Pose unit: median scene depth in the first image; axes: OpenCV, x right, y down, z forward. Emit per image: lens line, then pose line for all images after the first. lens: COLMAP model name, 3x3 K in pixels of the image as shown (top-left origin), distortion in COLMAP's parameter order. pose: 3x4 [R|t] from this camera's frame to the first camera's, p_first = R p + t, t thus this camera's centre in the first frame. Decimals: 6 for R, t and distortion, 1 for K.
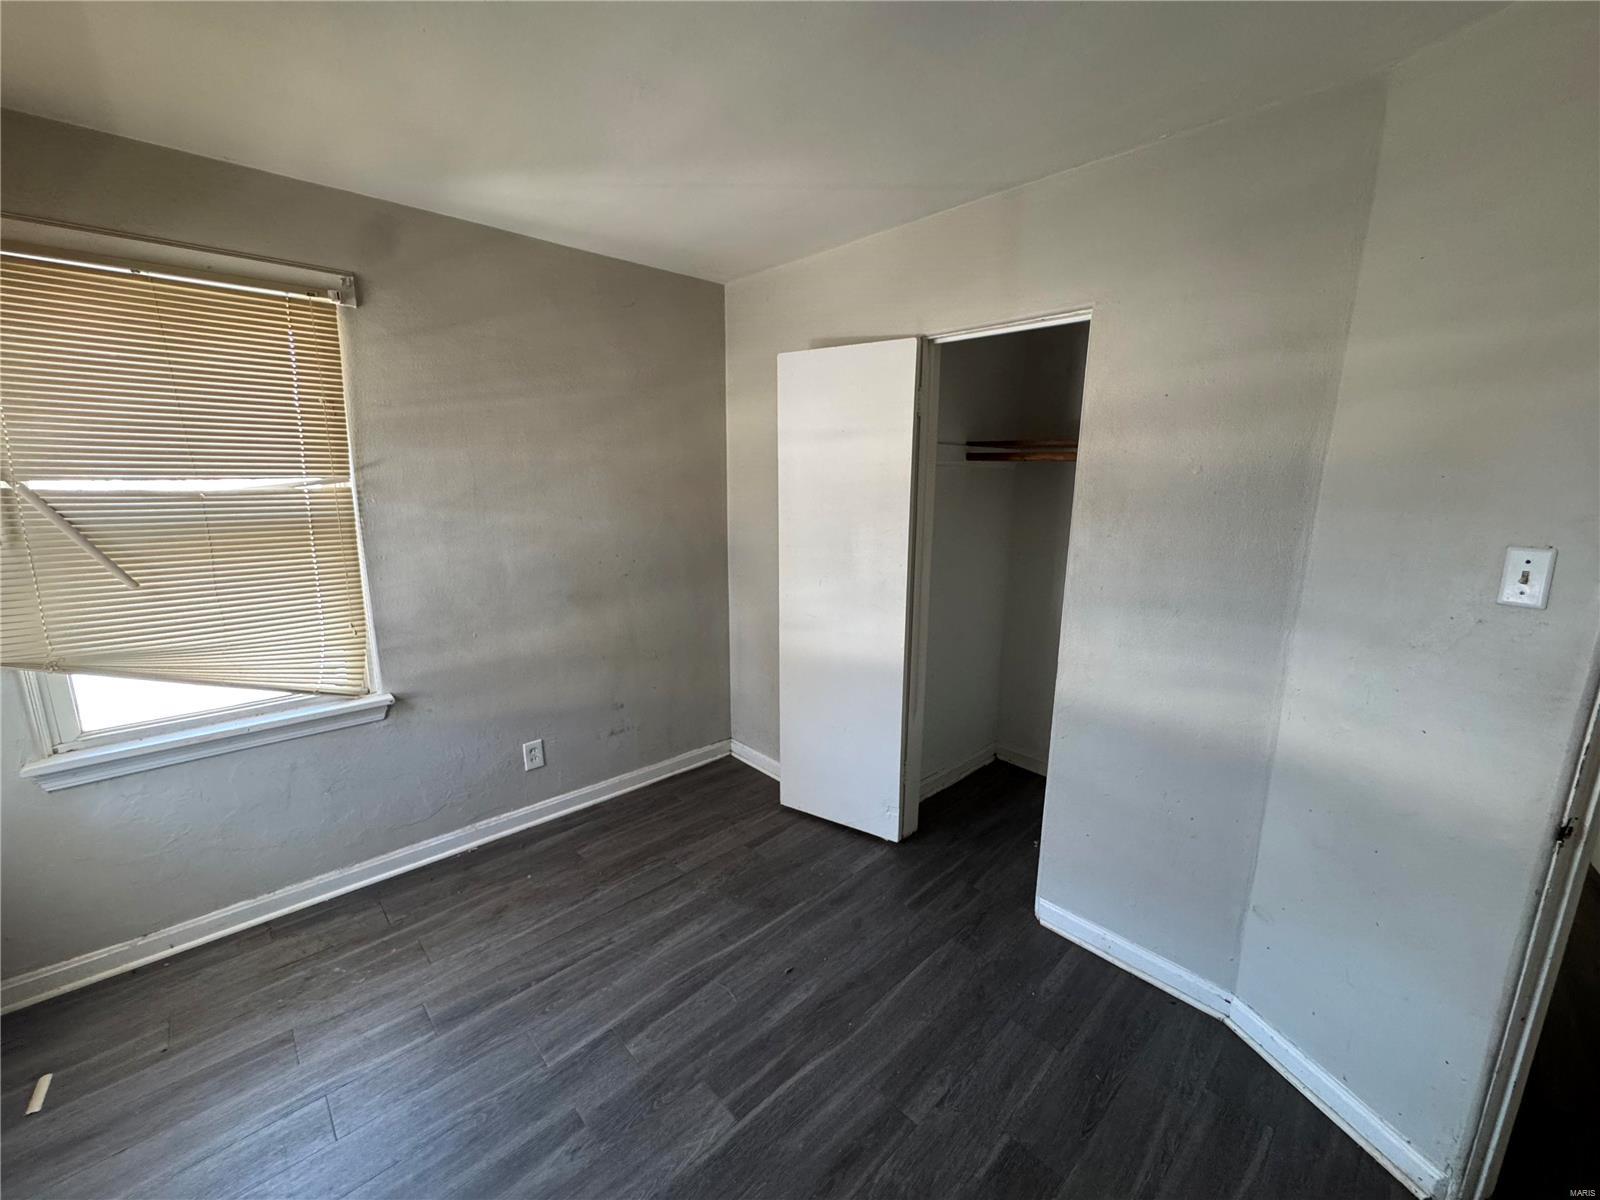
lens RADIAL K [[640.9, 0, 800.0], [0, 640.9, 600.0], [0, 0, 1]] dist [-0.007215, -0.000060]
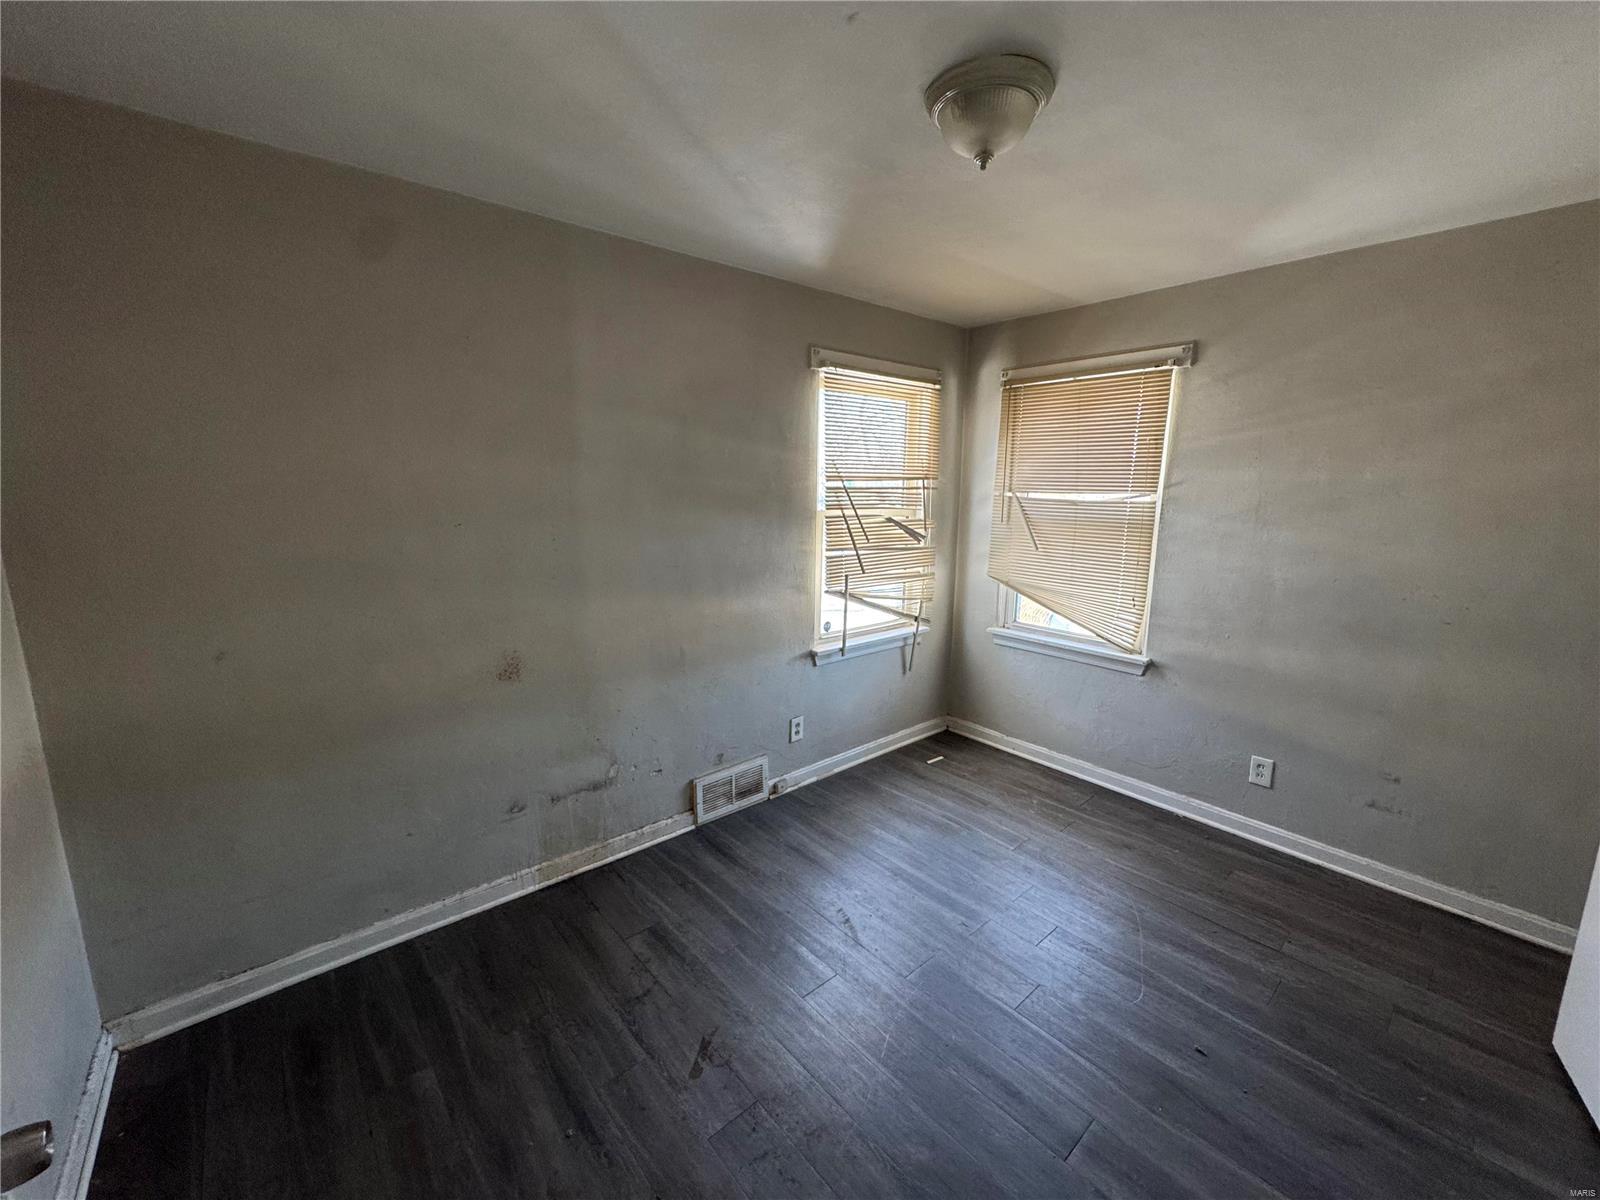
lens RADIAL K [[678.6, 0, 801.8], [0, 678.6, 608.3], [0, 0, 1]] dist [0.001598, 0.000236]
pose [[-0.065582, 0.173210, -0.982699, 0.770721], [-0.205277, 0.961413, 0.183157, -0.062240], [0.976504, 0.213737, -0.027495, 0.328960]]
